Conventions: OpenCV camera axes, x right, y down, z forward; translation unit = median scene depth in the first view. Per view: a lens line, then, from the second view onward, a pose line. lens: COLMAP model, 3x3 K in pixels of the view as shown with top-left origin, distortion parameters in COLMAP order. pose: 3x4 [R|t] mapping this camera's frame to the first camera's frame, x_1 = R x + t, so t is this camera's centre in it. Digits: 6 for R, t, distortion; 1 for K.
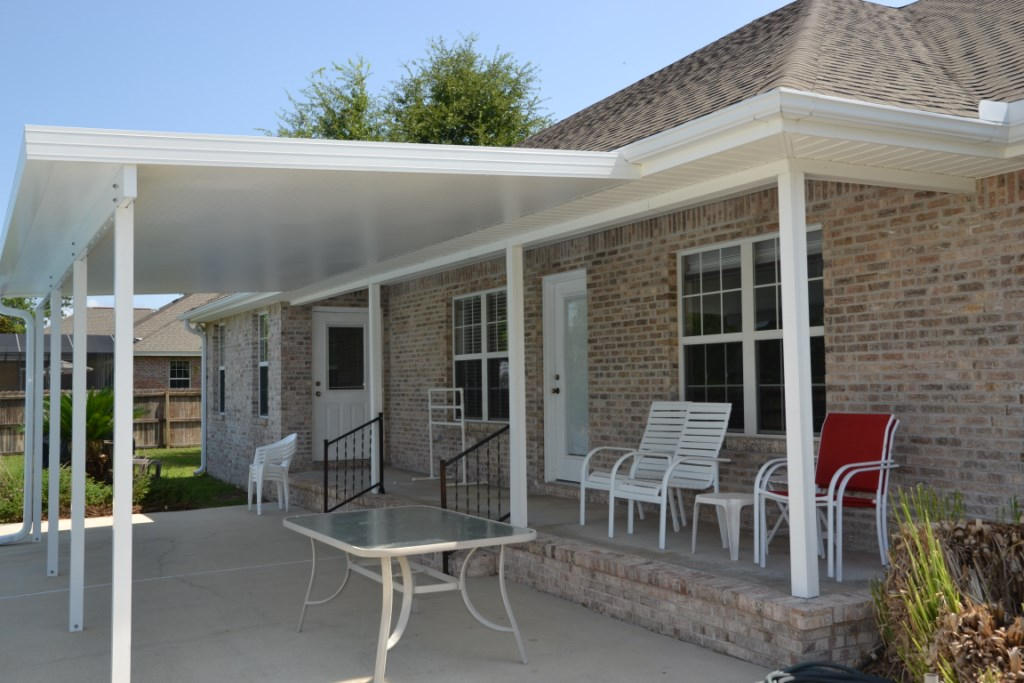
lens RADIAL K [[1048.3, 0, 512.0], [0, 1048.3, 341.5], [0, 0, 1]] dist [0.012033, 0.020219]
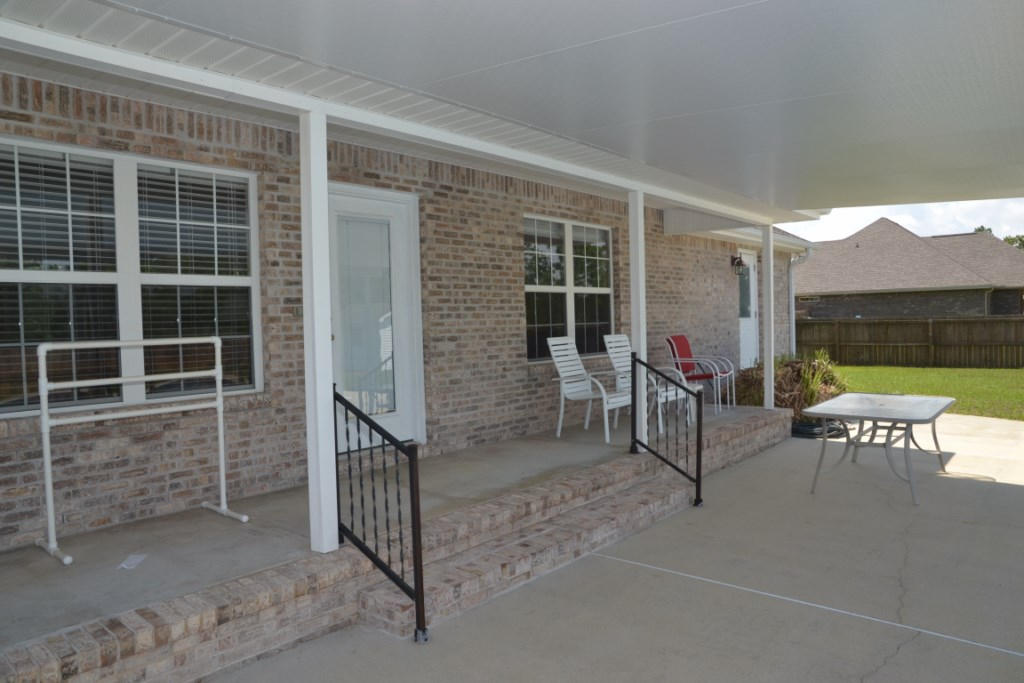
lens RADIAL K [[718.8, 0, 515.3], [0, 718.8, 342.2], [0, 0, 1]] dist [-0.116470, 0.084988]
pose [[-0.391738, -0.006833, 0.920051, -0.555857], [-0.010289, 0.999942, 0.003046, 0.055584], [-0.920019, -0.008273, -0.391786, 1.255620]]
